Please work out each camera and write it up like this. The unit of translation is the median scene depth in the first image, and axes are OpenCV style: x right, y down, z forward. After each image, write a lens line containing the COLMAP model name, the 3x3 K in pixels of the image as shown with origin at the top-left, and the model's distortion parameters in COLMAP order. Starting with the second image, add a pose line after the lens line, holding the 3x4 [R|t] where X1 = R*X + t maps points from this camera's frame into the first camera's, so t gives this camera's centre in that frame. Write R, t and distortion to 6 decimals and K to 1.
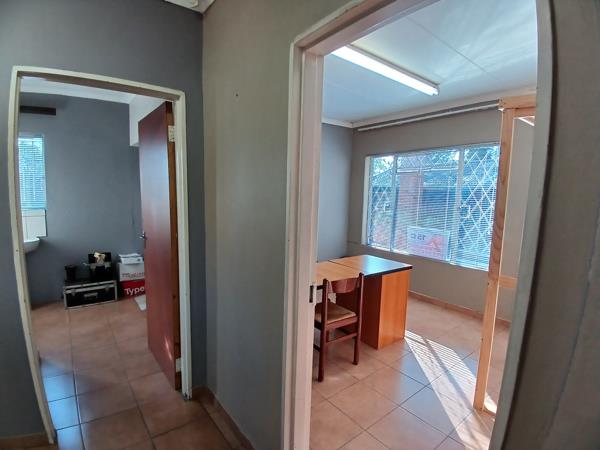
lens RADIAL K [[310.6, 0, 303.8], [0, 310.6, 232.8], [0, 0, 1]] dist [-0.002703, -0.001081]
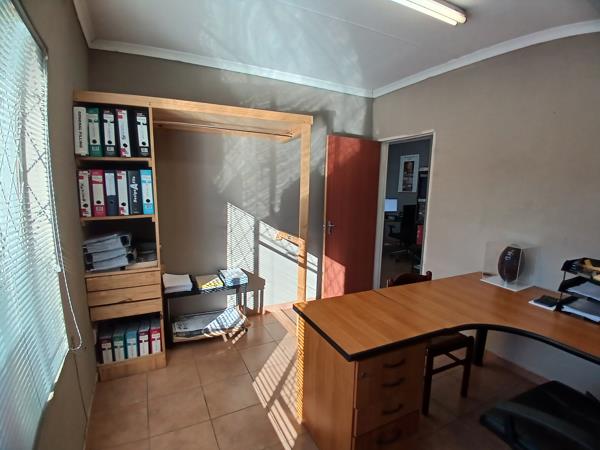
lens RADIAL K [[310.6, 0, 303.8], [0, 310.6, 232.8], [0, 0, 1]] dist [-0.002703, -0.001081]
pose [[-0.982157, -0.079877, 0.170254, 0.169339], [-0.031098, 0.961835, 0.271856, -0.137100], [-0.185471, 0.261710, -0.947158, 1.089962]]
